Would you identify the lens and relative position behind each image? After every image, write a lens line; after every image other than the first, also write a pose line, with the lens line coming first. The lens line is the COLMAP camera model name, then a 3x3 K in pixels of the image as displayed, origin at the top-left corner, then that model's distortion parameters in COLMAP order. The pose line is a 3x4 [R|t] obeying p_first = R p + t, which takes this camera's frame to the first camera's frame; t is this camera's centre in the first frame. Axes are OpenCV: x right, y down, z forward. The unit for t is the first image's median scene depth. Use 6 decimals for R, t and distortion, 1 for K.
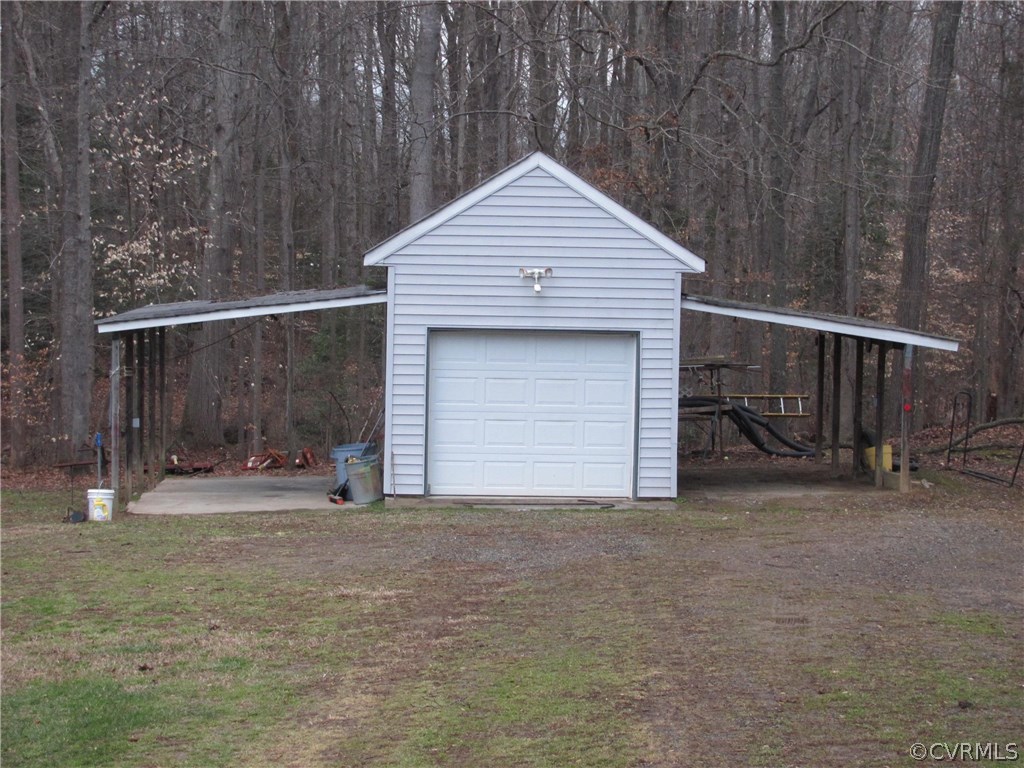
lens RADIAL K [[2274.7, 0, 514.4], [0, 2274.7, 386.3], [0, 0, 1]] dist [-0.098357, 0.000000]
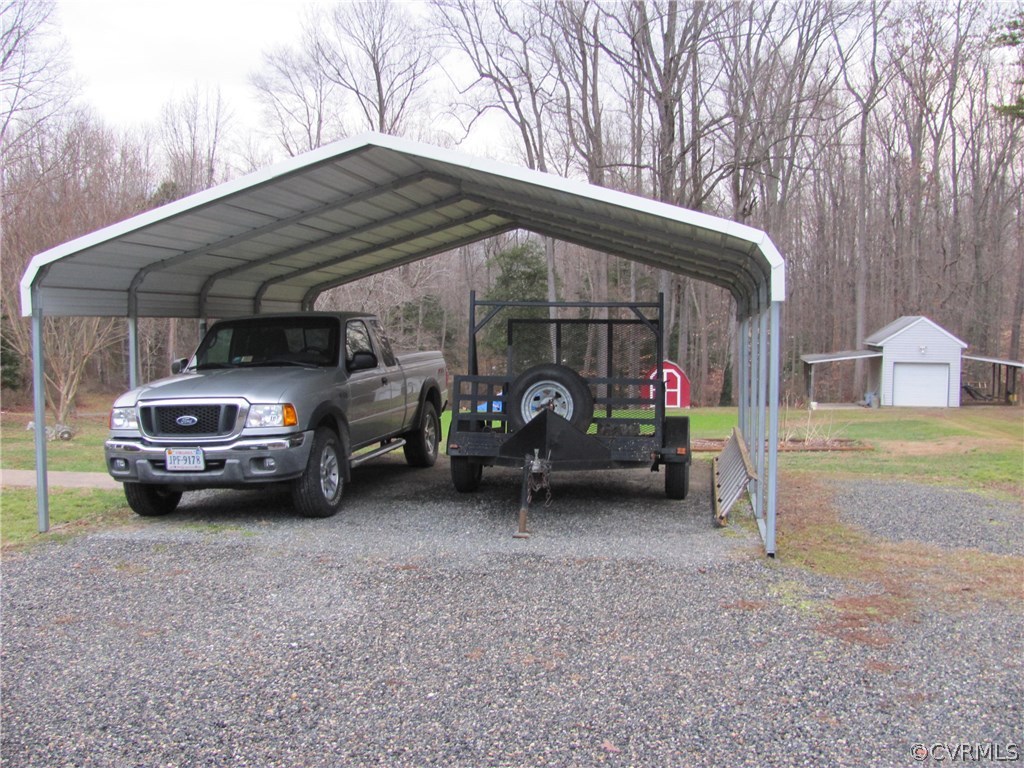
lens RADIAL K [[1079.2, 0, 511.4], [0, 1079.2, 383.4], [0, 0, 1]] dist [-0.145906, 0.000000]
pose [[0.964293, 0.006656, -0.264755, -0.186633], [-0.007124, 0.999974, -0.000808, 0.016172], [0.264743, 0.002665, 0.964315, -0.894061]]
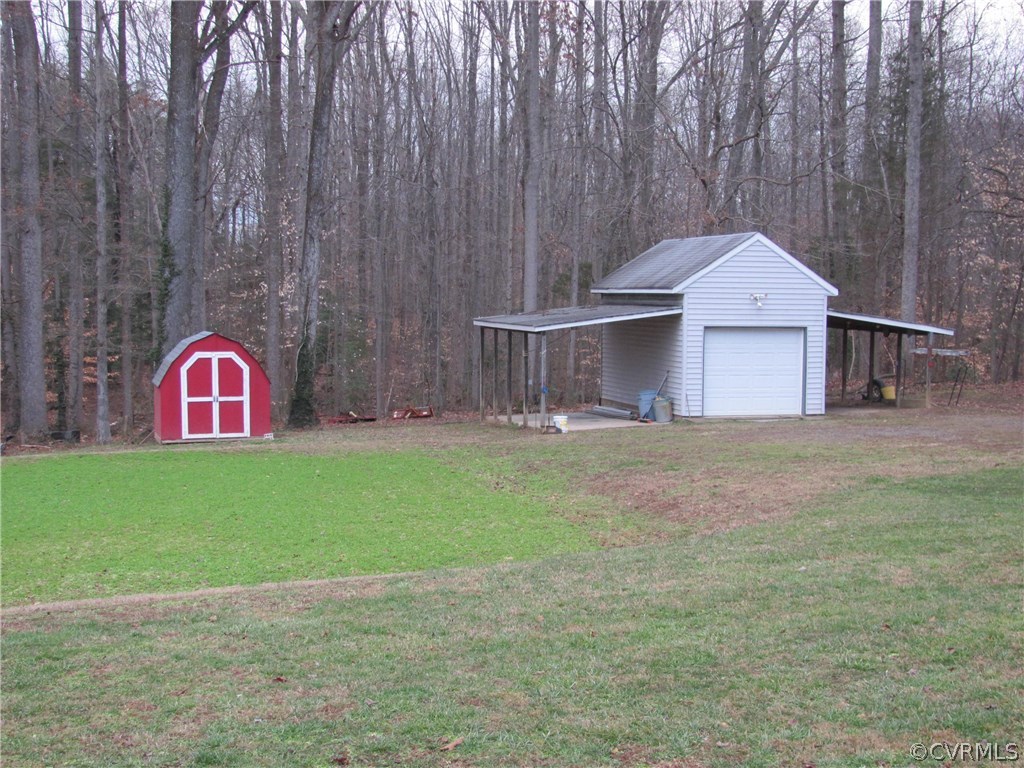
lens RADIAL K [[1468.9, 0, 519.7], [0, 1468.9, 378.6], [0, 0, 1]] dist [-0.173893, 0.000000]
pose [[0.977981, -0.021153, 0.207619, -0.433114], [0.021224, 0.999773, 0.001884, 0.011597], [-0.207612, 0.002564, 0.978208, -0.141821]]
